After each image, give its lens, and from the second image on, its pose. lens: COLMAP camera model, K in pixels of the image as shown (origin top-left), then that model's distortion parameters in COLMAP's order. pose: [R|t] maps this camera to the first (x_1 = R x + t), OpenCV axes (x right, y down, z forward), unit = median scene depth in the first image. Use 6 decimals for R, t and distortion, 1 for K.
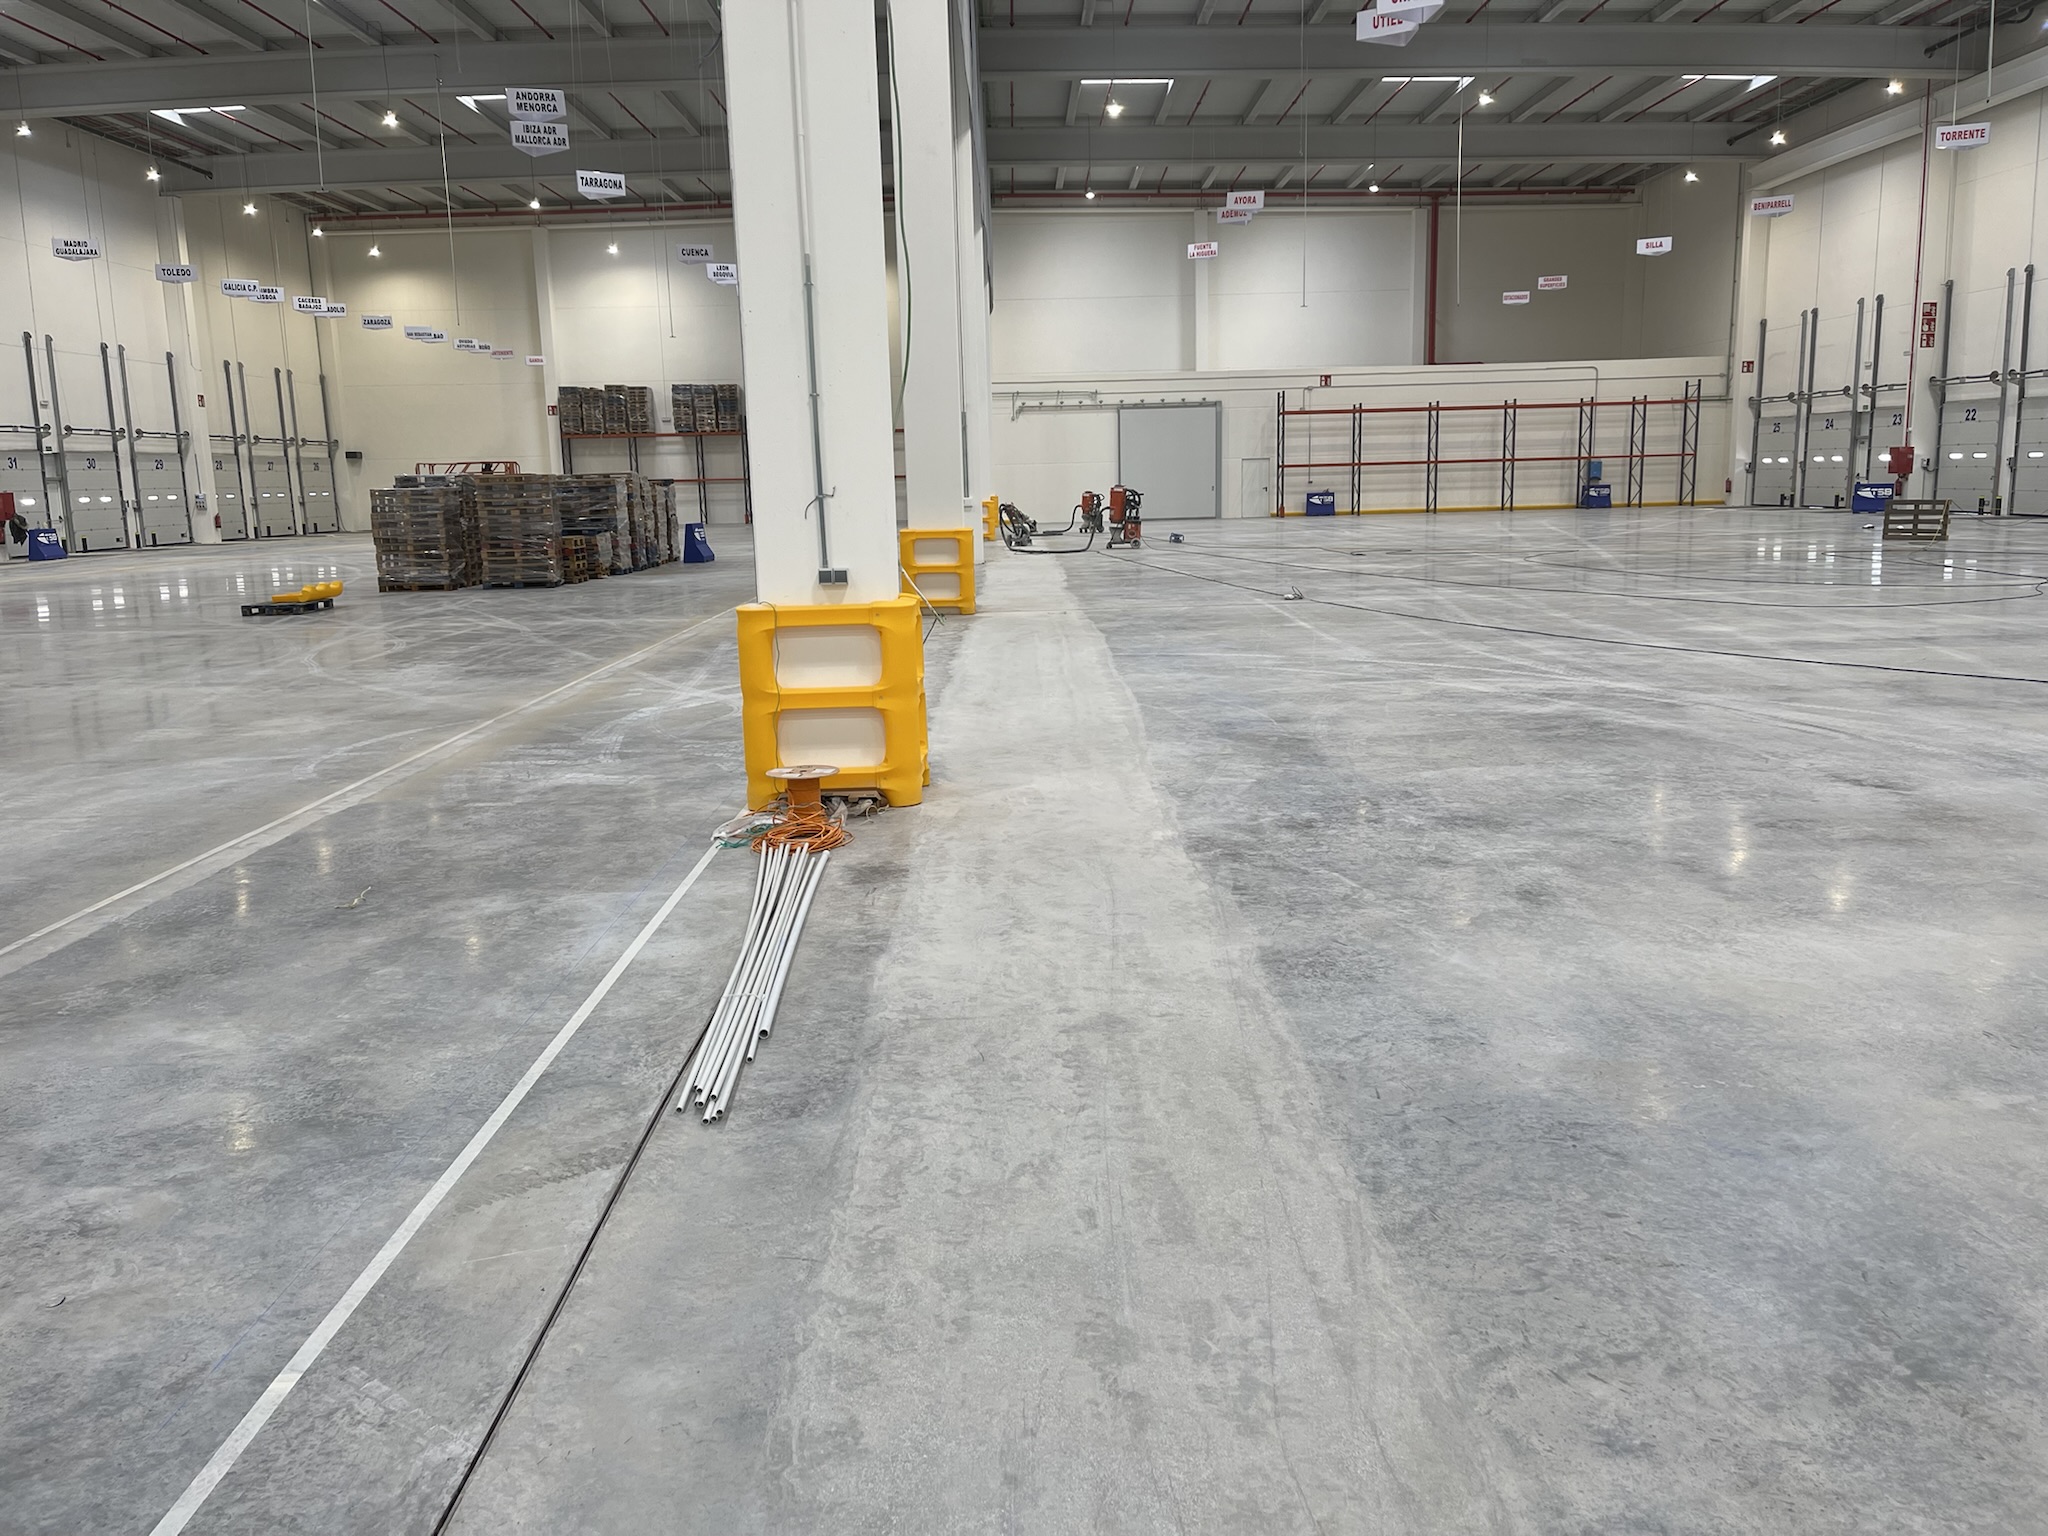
lens RADIAL K [[1574.5, 0, 1024.0], [0, 1574.5, 768.0], [0, 0, 1]] dist [0.061268, -0.075793]
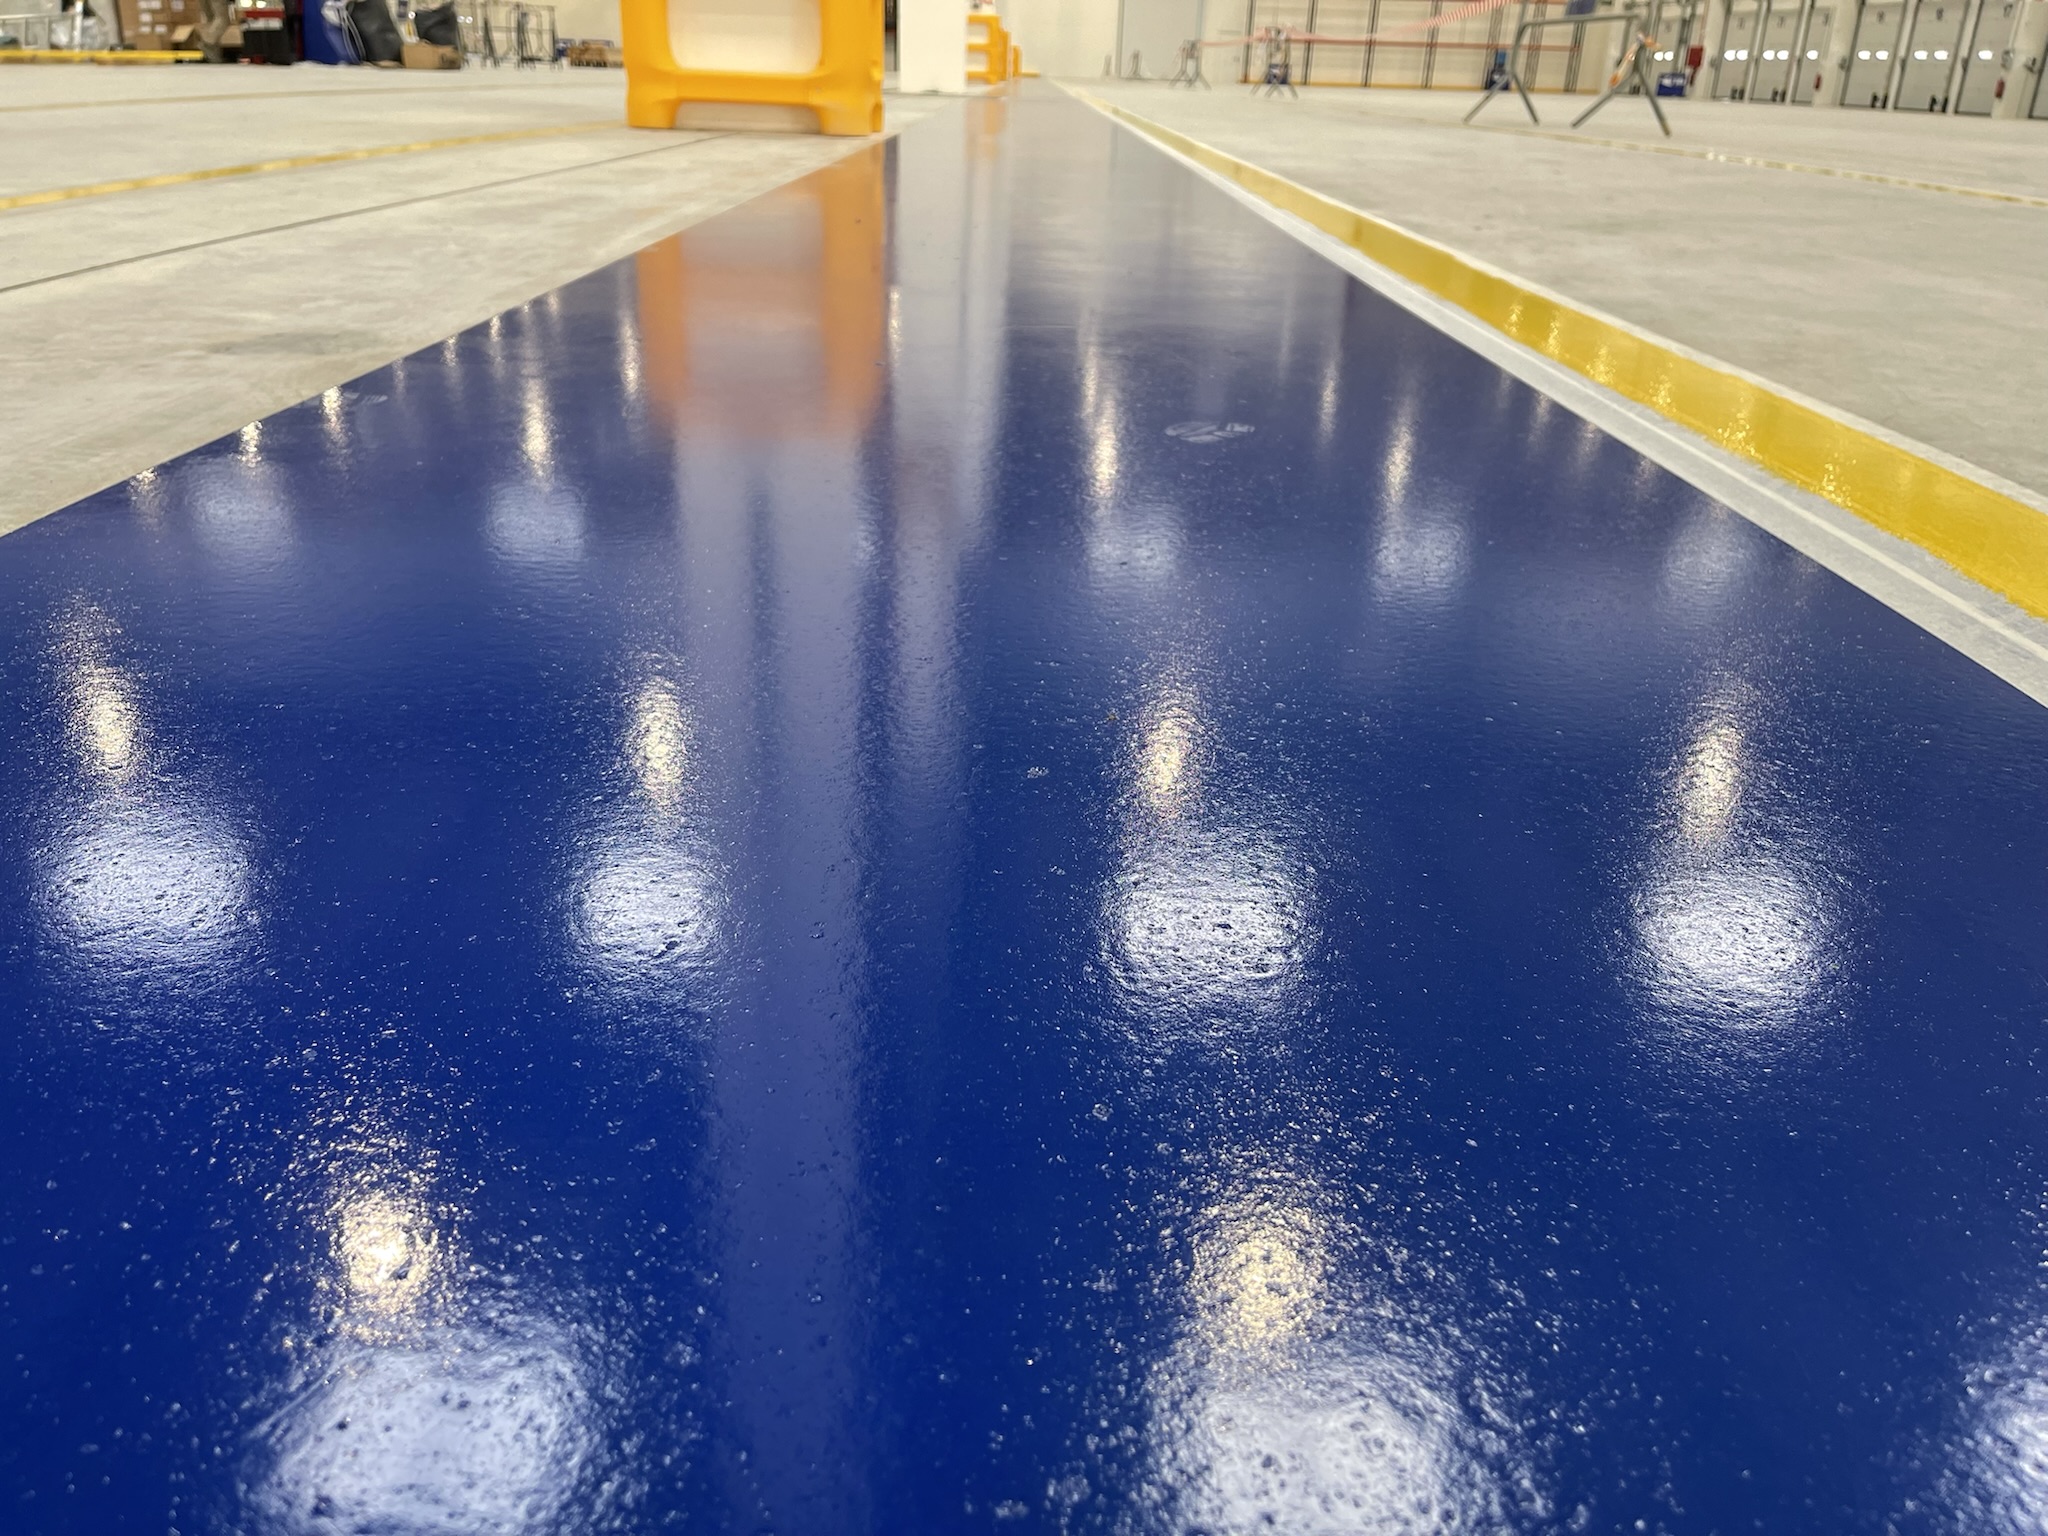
lens RADIAL K [[1577.3, 0, 992.1], [0, 1577.3, 754.2], [0, 0, 1]] dist [0.087663, -0.132558]
pose [[0.997978, 0.063209, -0.006717, 0.004863], [-0.060135, 0.973090, 0.222440, 0.088251], [0.020596, -0.221586, 0.974923, -0.352768]]
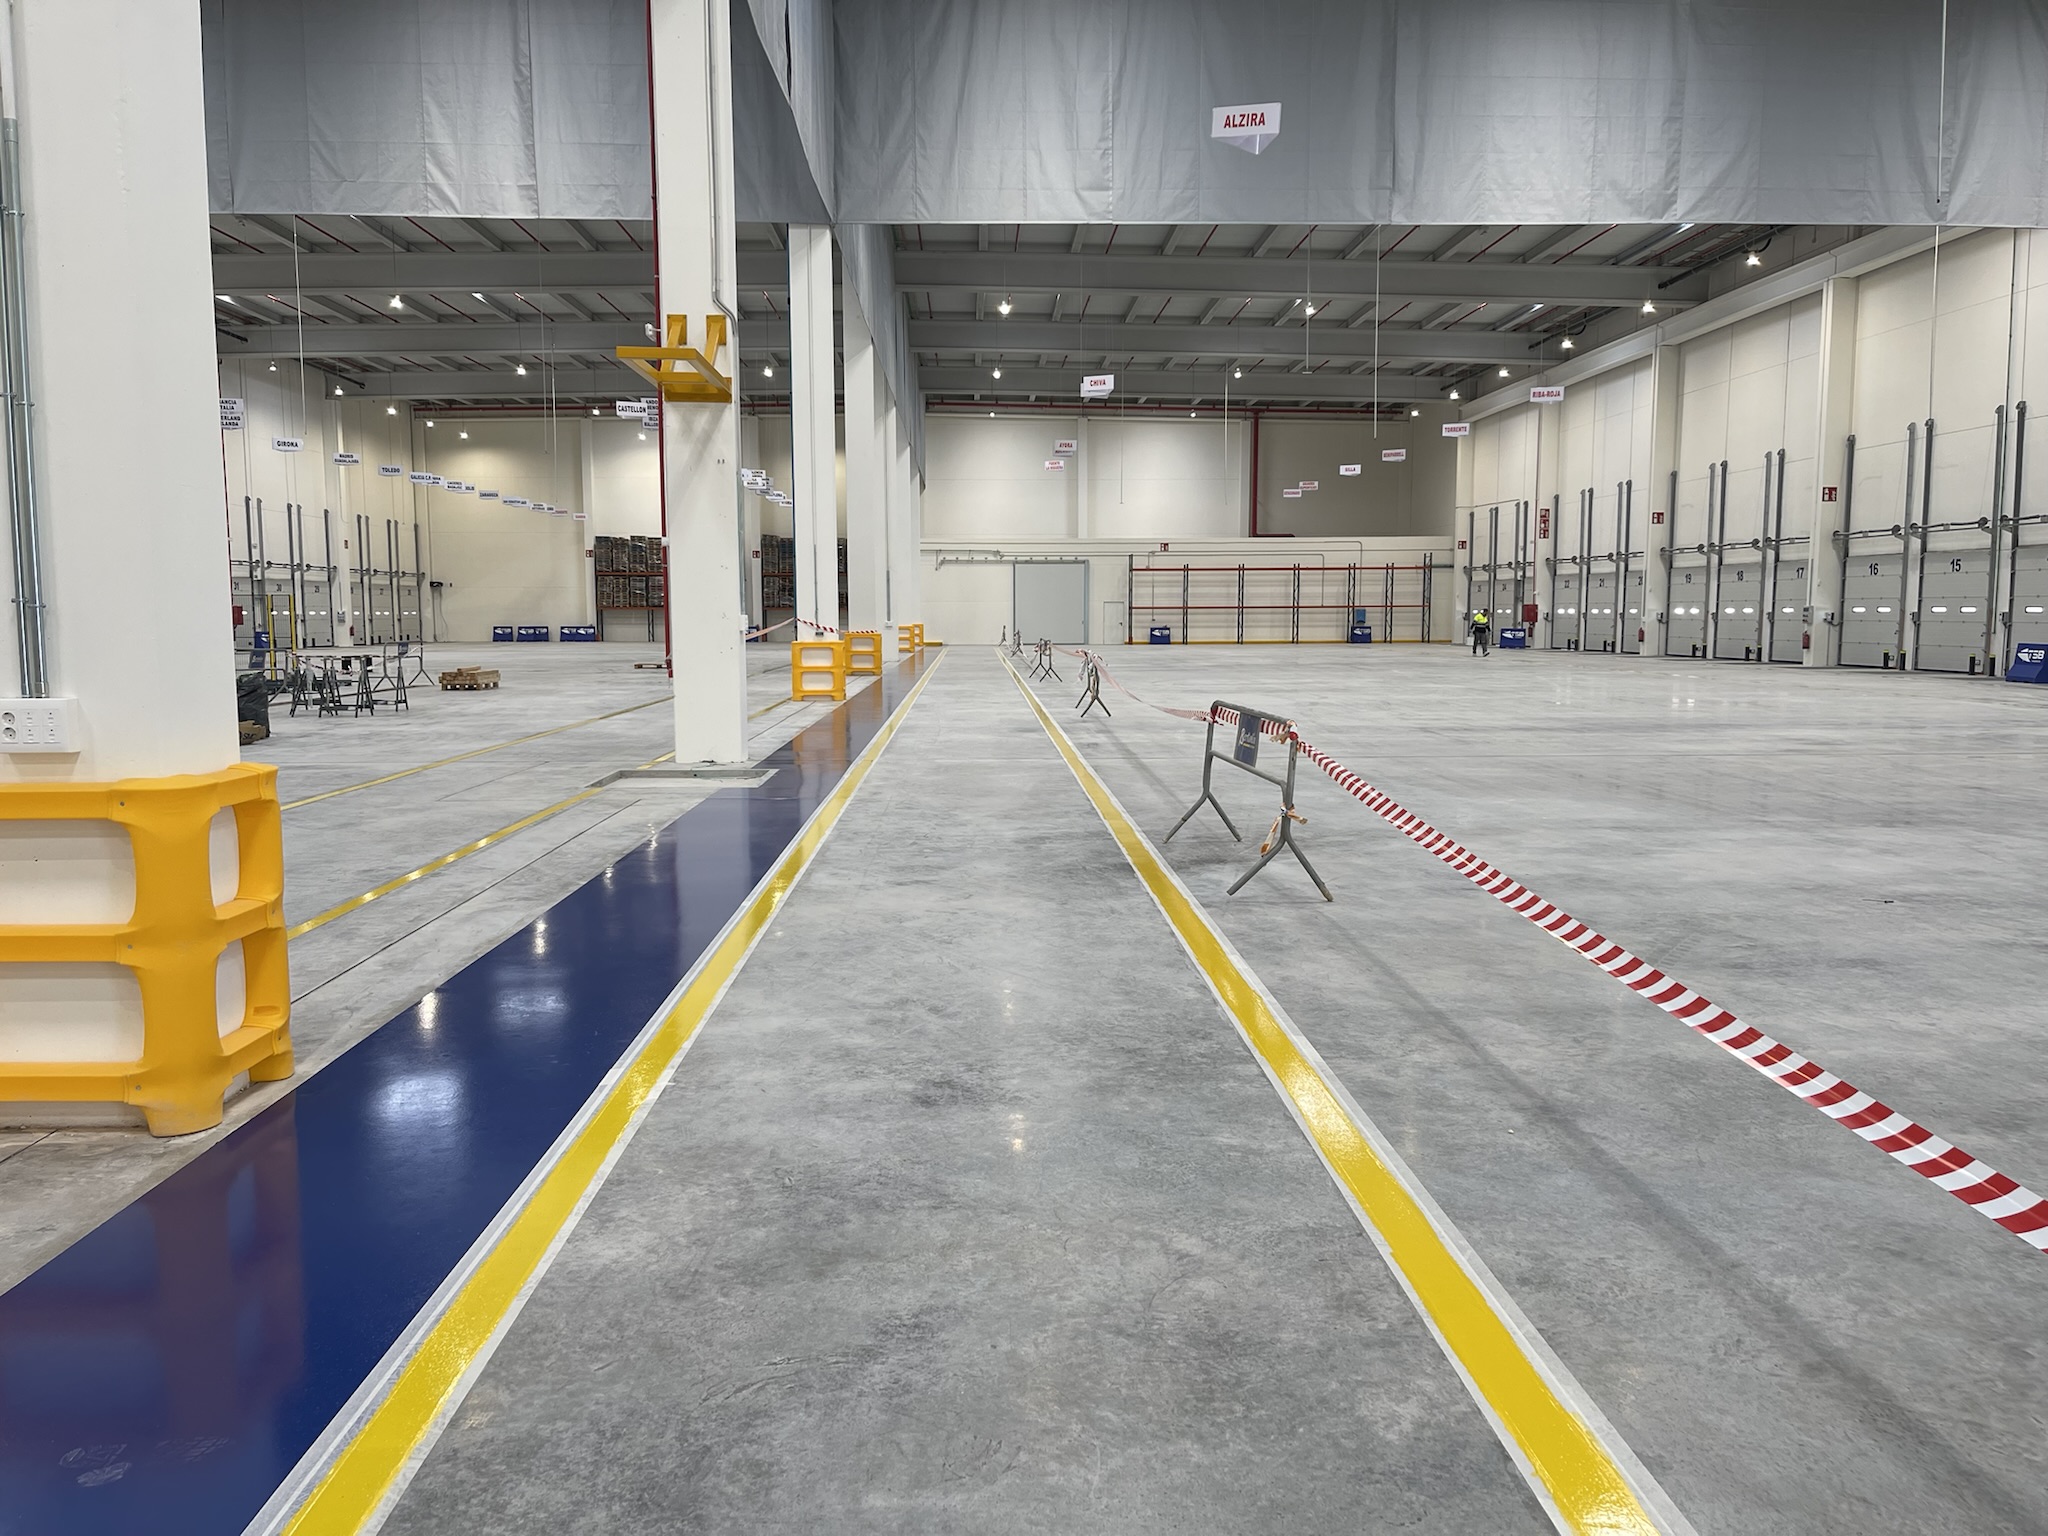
lens RADIAL K [[1555.9, 0, 1004.1], [0, 1555.9, 776.5], [0, 0, 1]] dist [0.077394, -0.110075]
pose [[0.999656, 0.019606, 0.017436, 0.031874], [-0.018188, 0.996782, -0.078073, 0.061923], [-0.018910, 0.077729, 0.996795, -0.330641]]
